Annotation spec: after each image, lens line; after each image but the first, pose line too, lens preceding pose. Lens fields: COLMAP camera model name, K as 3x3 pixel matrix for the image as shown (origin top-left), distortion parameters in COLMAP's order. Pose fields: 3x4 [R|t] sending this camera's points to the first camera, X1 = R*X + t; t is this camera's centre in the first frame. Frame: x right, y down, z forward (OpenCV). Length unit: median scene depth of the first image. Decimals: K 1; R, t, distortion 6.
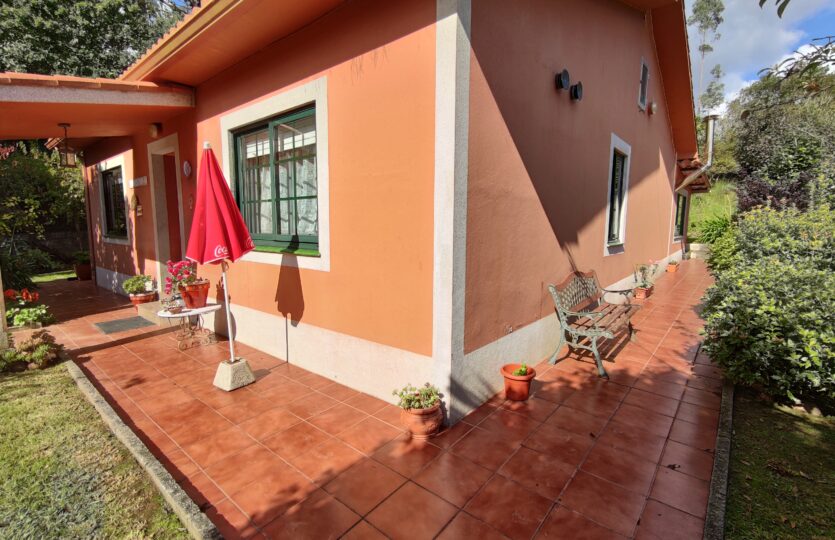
lens RADIAL K [[379.0, 0, 427.8], [0, 379.0, 269.4], [0, 0, 1]] dist [0.001922, -0.009541]
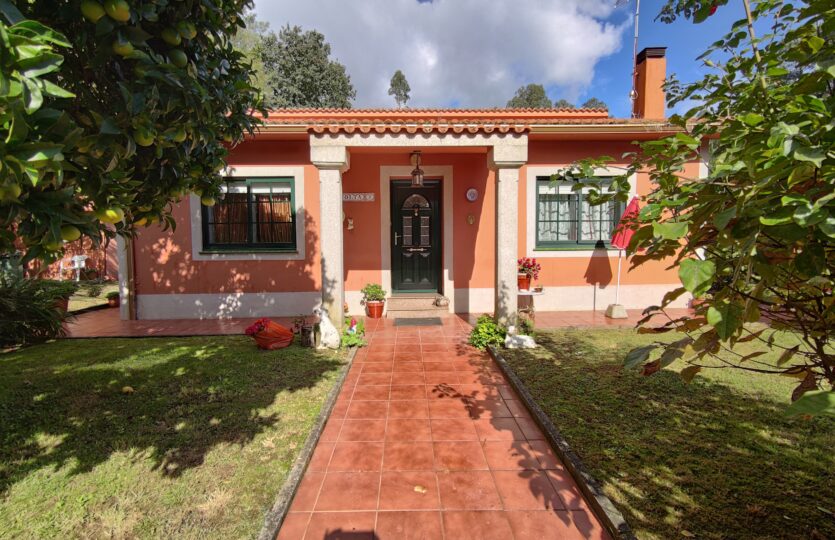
lens RADIAL K [[379.0, 0, 427.8], [0, 379.0, 269.4], [0, 0, 1]] dist [0.001922, -0.009541]
pose [[0.751180, -0.049298, 0.658254, -2.191964], [0.090005, 0.995543, -0.028152, 0.029345], [-0.653932, 0.080393, 0.752270, 0.144103]]
